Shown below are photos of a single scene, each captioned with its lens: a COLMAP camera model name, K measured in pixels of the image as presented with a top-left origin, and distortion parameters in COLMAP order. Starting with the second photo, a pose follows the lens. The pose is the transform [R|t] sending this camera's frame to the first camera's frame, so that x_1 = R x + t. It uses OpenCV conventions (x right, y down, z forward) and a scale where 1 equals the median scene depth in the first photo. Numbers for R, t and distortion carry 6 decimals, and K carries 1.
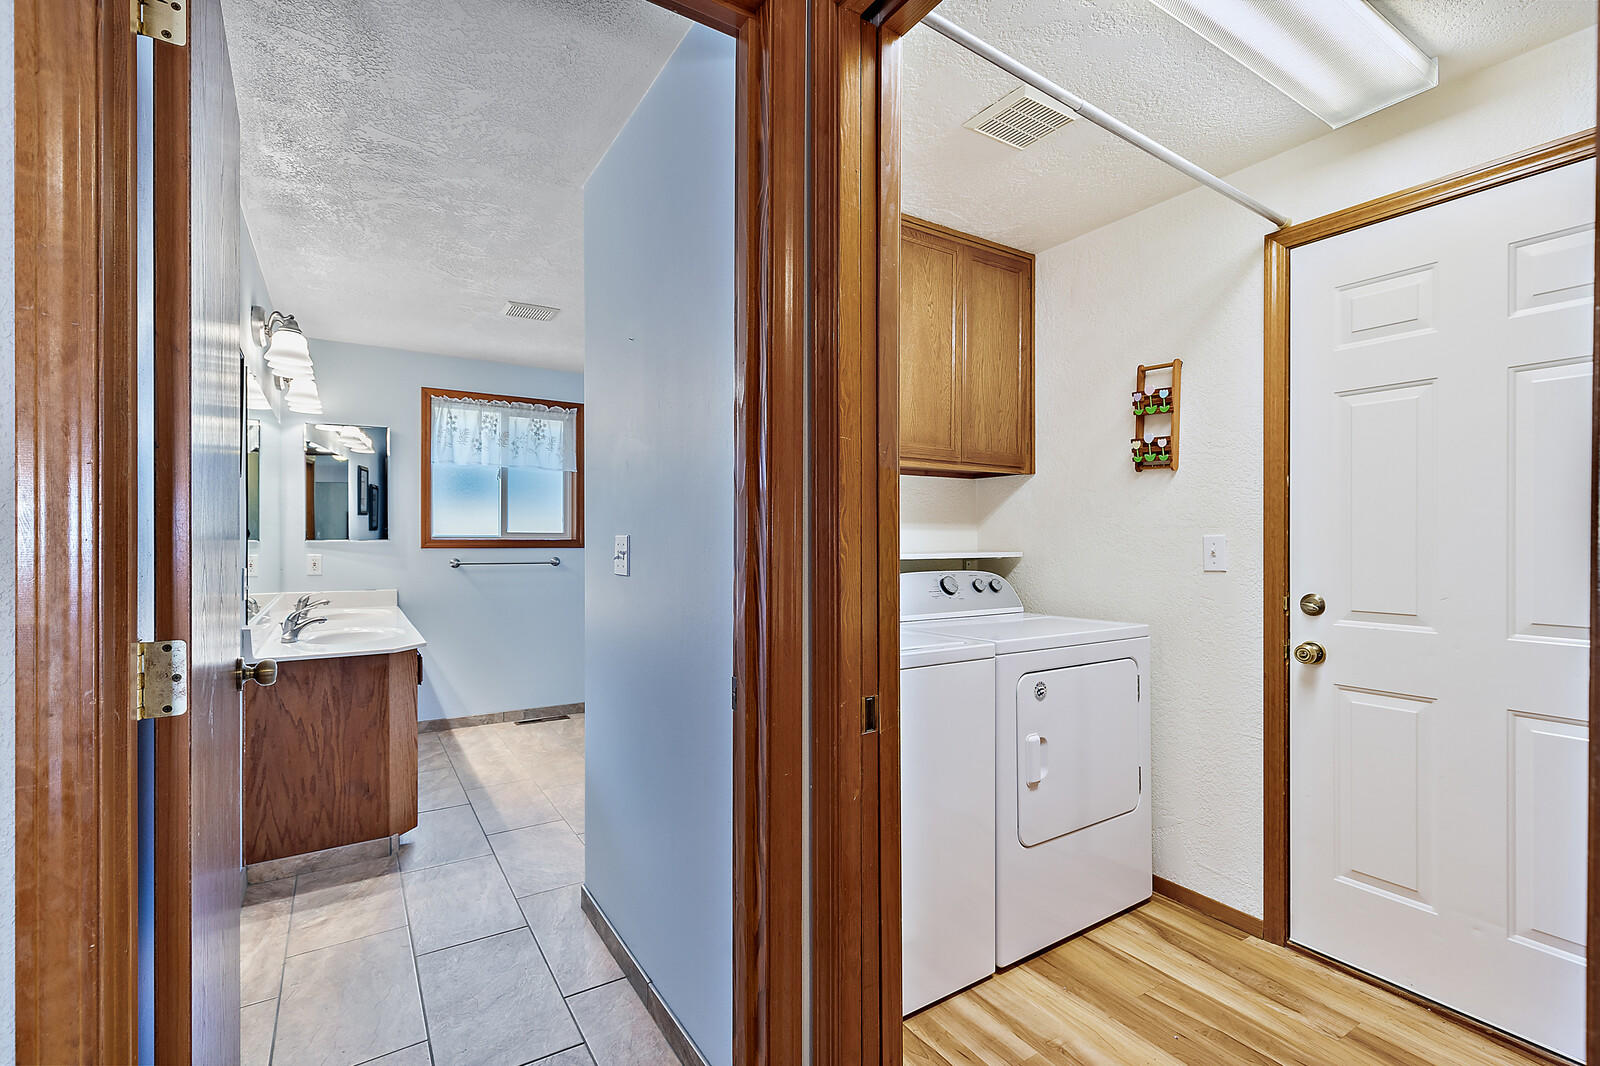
lens RADIAL K [[734.0, 0, 810.8], [0, 734.0, 538.5], [0, 0, 1]] dist [0.007007, -0.000225]
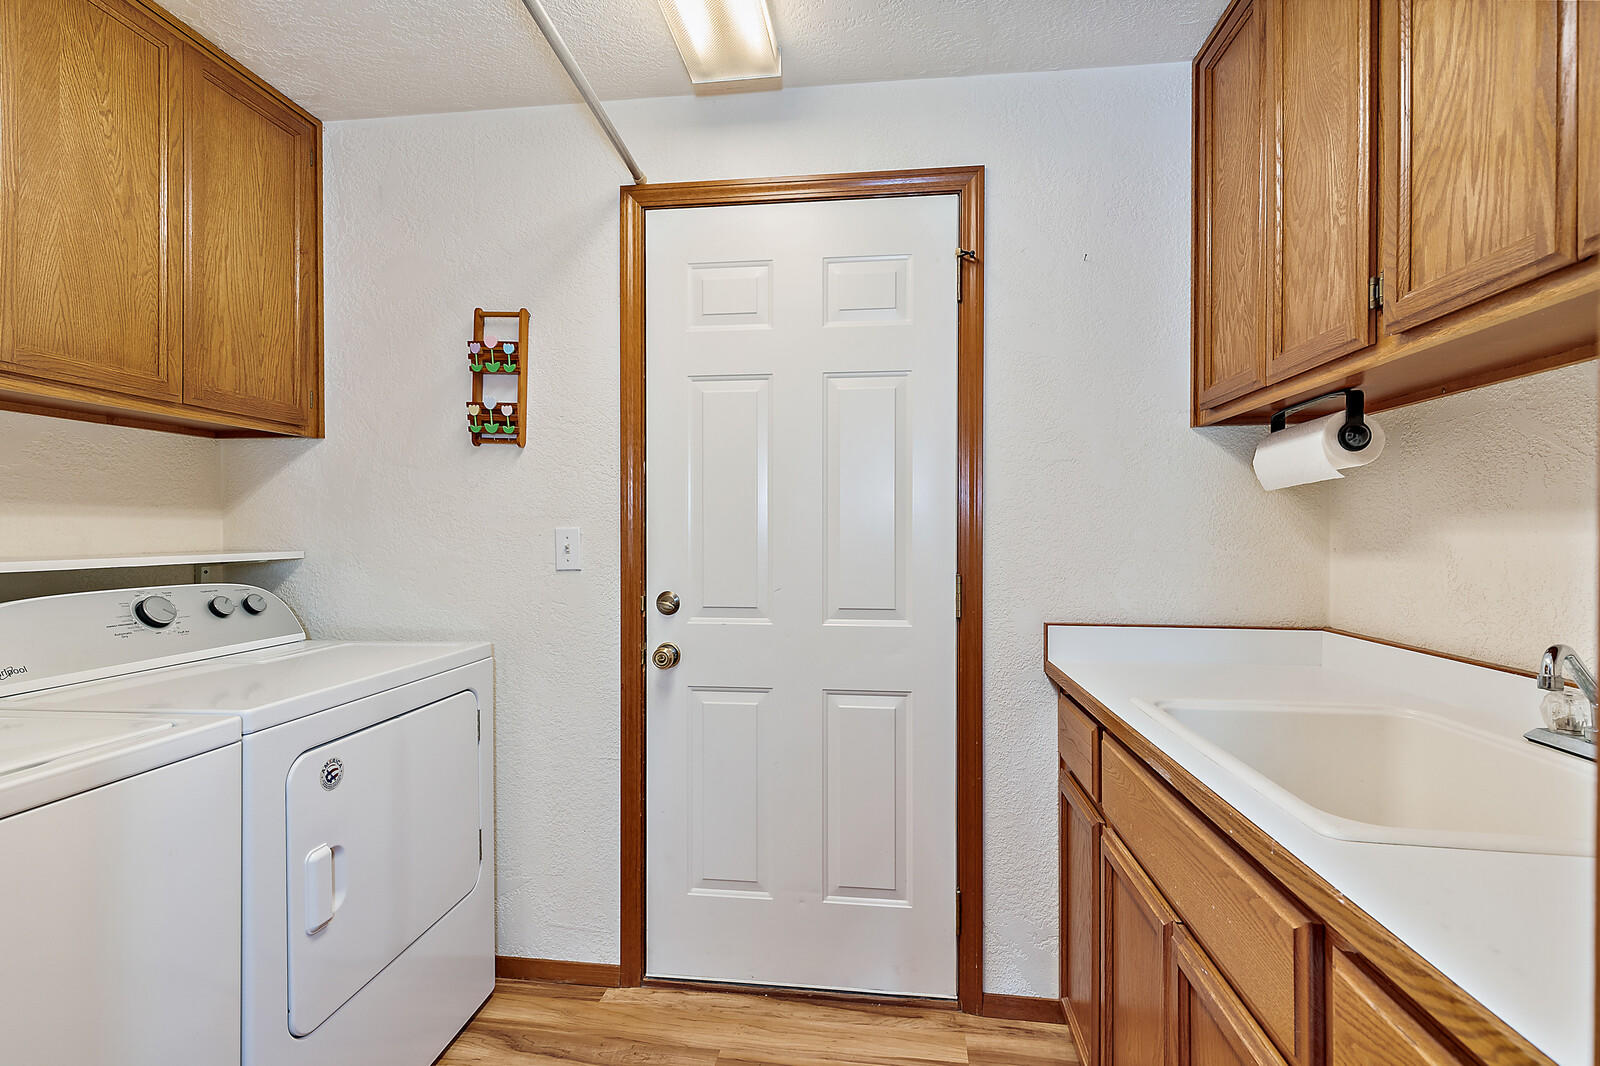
lens RADIAL K [[734.0, 0, 803.7], [0, 734.0, 534.1], [0, 0, 1]] dist [0.007007, -0.000225]
pose [[0.647000, -0.003652, 0.762481, 0.081365], [0.000711, 0.999991, 0.004186, 0.000084], [-0.762490, -0.002166, 0.646997, 0.246639]]
